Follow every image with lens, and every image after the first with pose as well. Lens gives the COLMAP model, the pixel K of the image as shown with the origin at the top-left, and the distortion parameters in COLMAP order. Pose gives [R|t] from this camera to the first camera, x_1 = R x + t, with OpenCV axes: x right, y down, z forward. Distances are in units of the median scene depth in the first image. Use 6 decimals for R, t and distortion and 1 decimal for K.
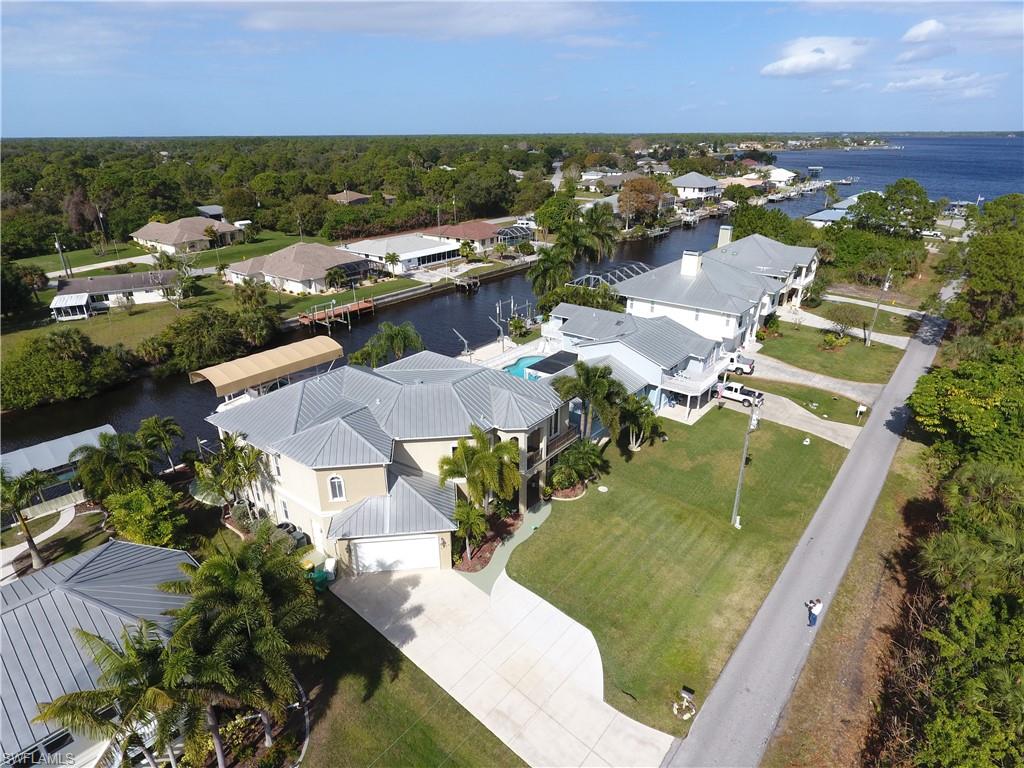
lens RADIAL K [[602.7, 0, 506.9], [0, 602.7, 388.9], [0, 0, 1]] dist [-0.005605, 0.001871]
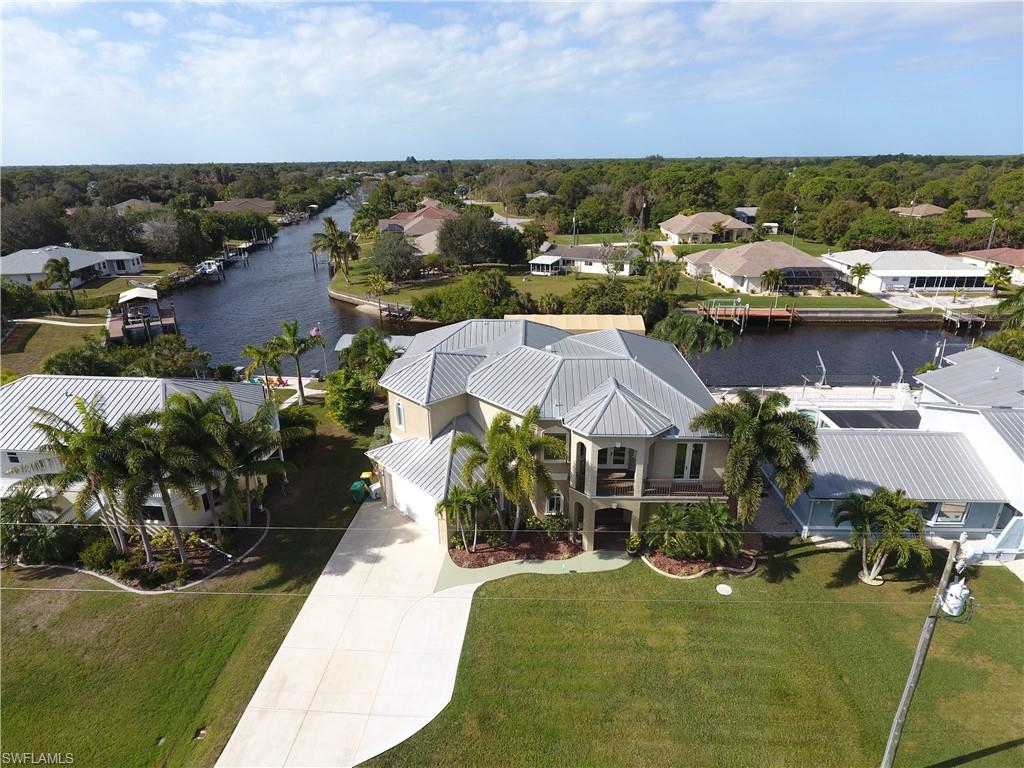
lens RADIAL K [[602.7, 0, 506.9], [0, 602.7, 388.9], [0, 0, 1]] dist [-0.005605, 0.001871]
pose [[0.588775, 0.287519, -0.755432, 0.187476], [-0.310023, 0.943447, 0.117449, -0.015723], [0.746479, 0.165050, 0.644615, 0.161788]]
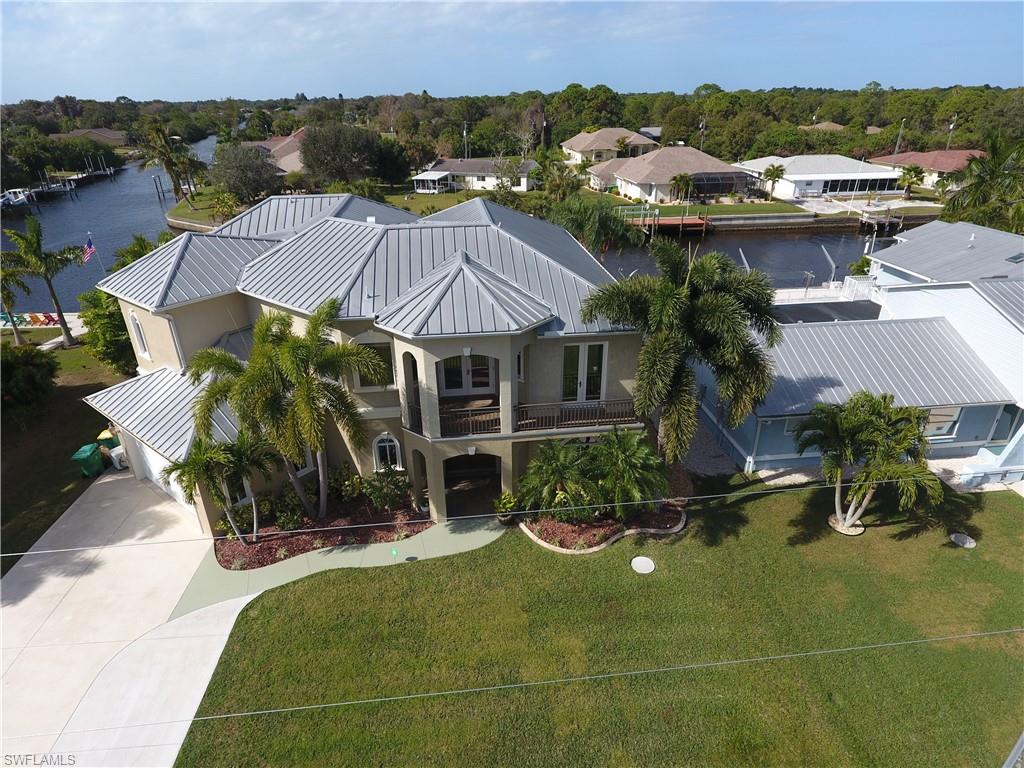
lens RADIAL K [[602.7, 0, 506.9], [0, 602.7, 388.9], [0, 0, 1]] dist [-0.005605, 0.001871]
pose [[0.700492, 0.306440, -0.644519, 0.136327], [-0.270224, 0.949765, 0.157879, 0.005111], [0.660522, 0.063572, 0.748110, 0.262823]]
